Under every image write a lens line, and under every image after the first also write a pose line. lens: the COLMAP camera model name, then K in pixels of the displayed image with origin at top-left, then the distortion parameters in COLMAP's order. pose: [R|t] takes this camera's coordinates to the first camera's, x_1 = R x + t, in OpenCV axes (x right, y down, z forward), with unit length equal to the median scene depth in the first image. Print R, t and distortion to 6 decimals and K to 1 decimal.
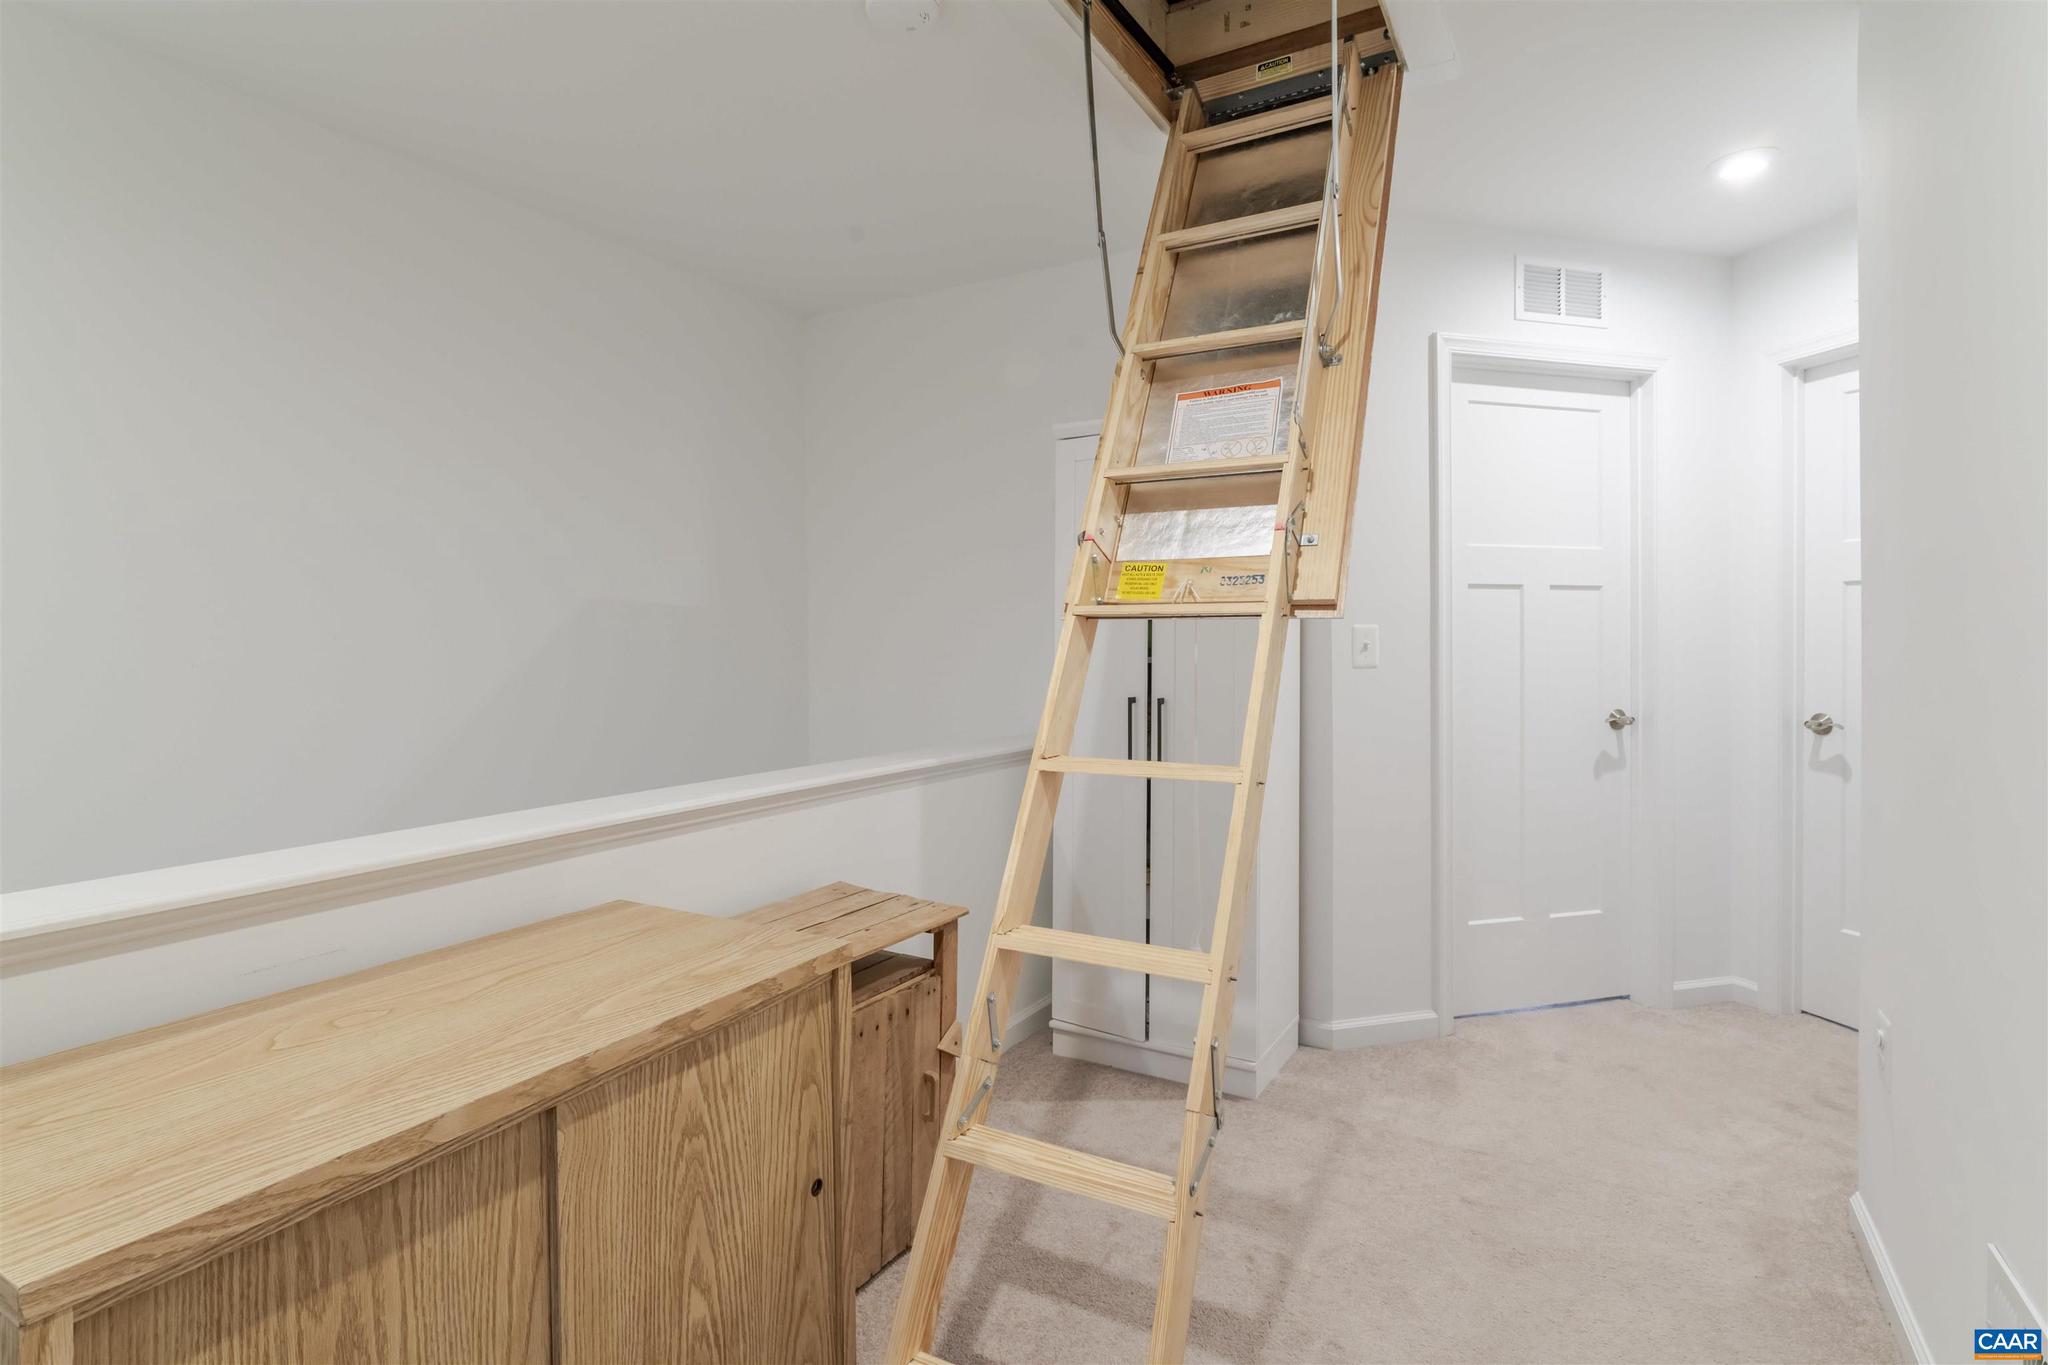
lens RADIAL K [[1022.7, 0, 1017.9], [0, 1022.7, 659.5], [0, 0, 1]] dist [0.001009, -0.000048]
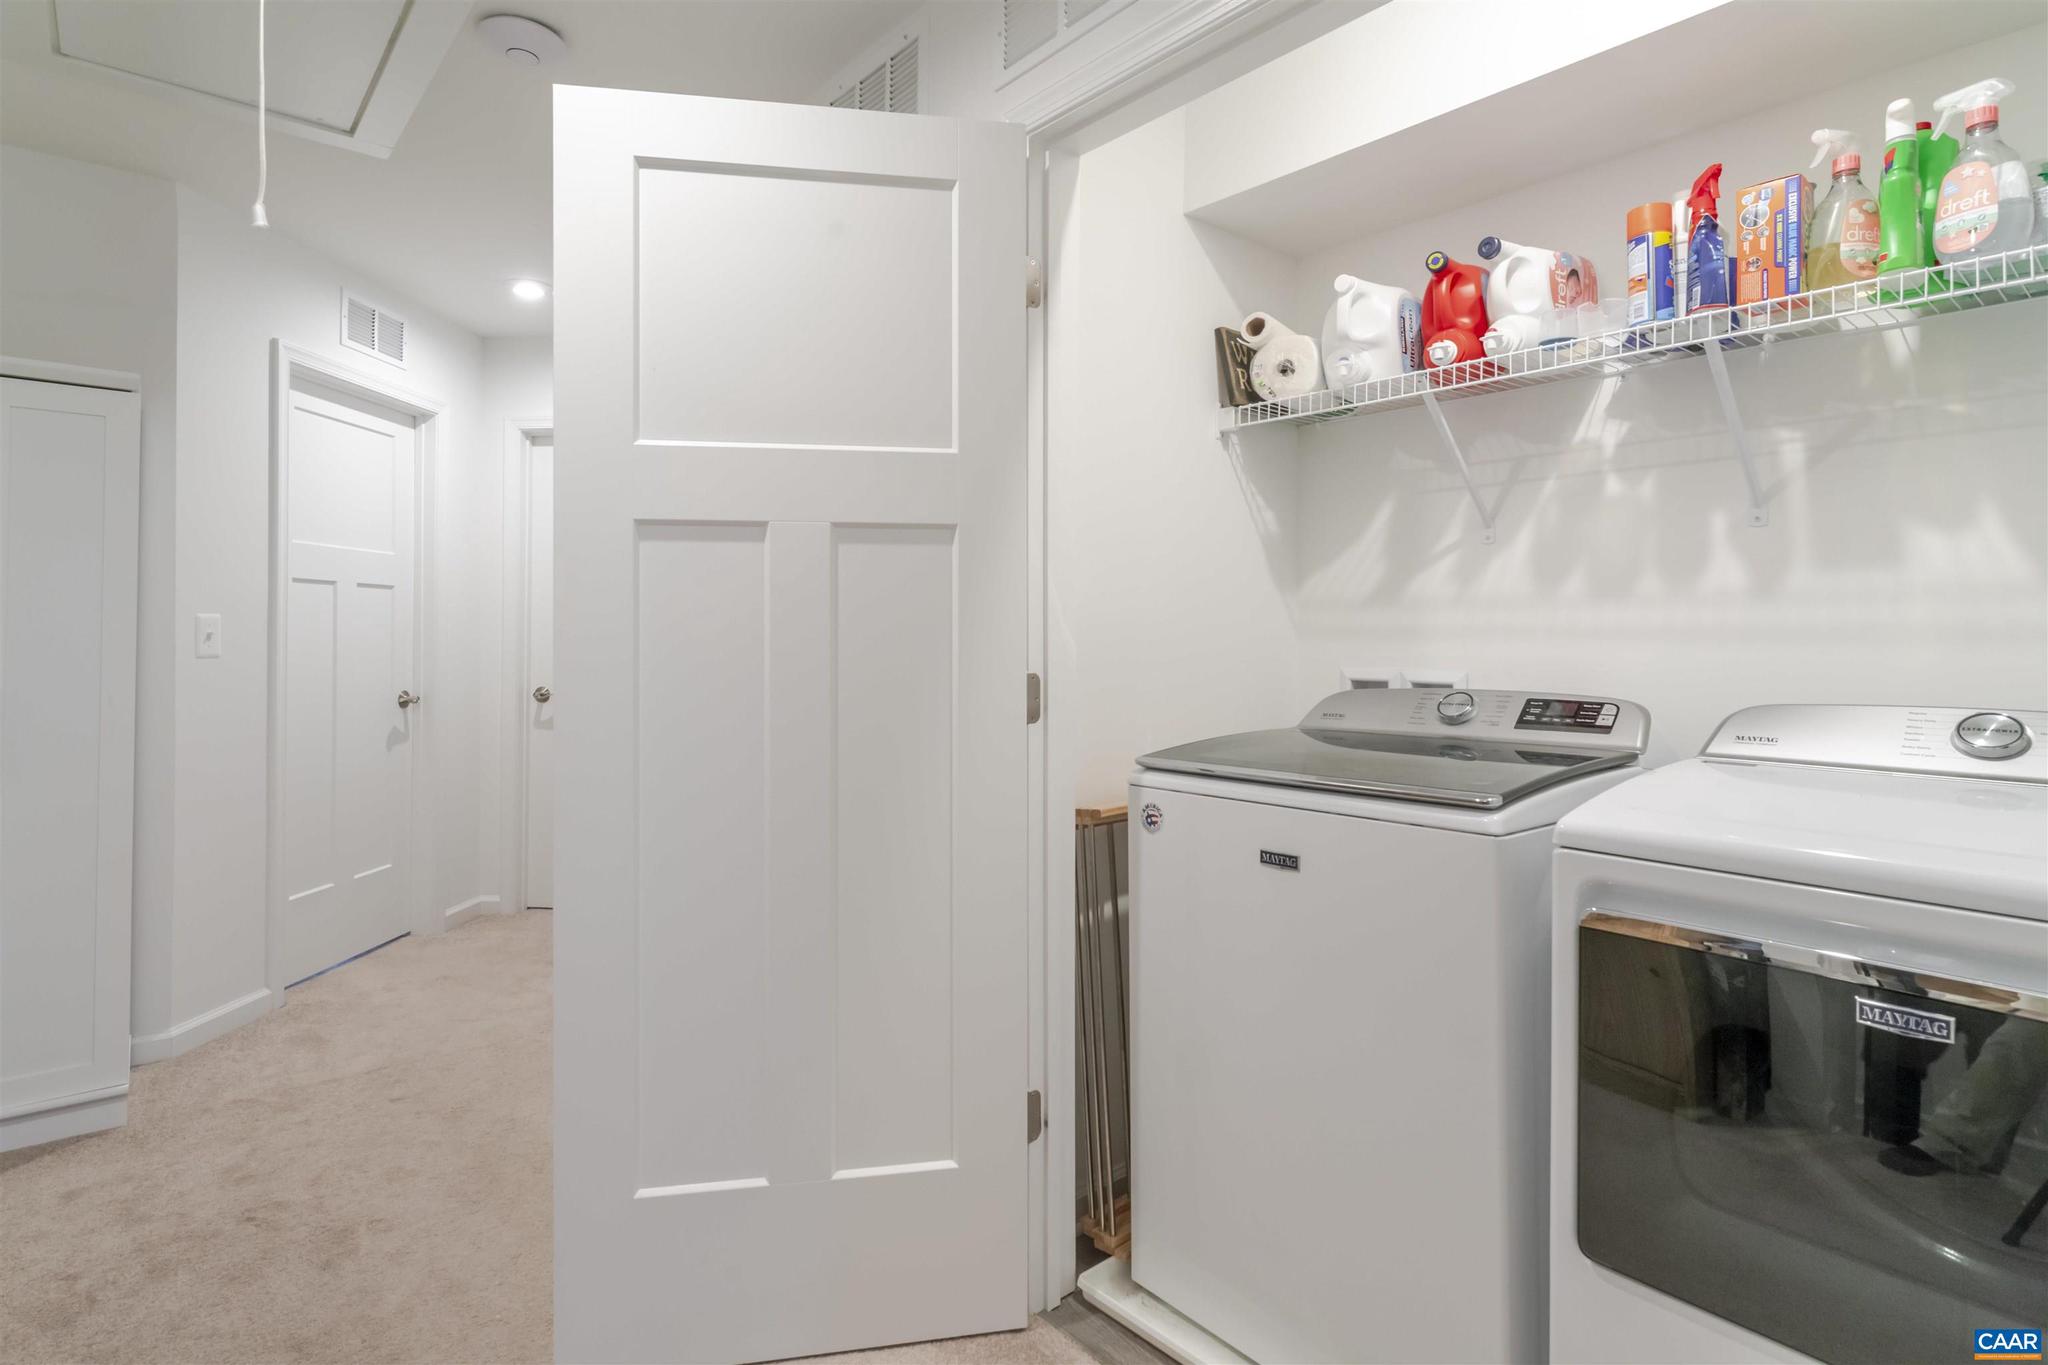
lens RADIAL K [[1022.7, 0, 1017.9], [0, 1022.7, 659.5], [0, 0, 1]] dist [0.001009, -0.000048]
pose [[0.319297, -0.014860, 0.947538, -0.331303], [0.009099, 0.999879, 0.012615, 0.004386], [-0.947611, 0.004593, 0.319394, -0.053870]]
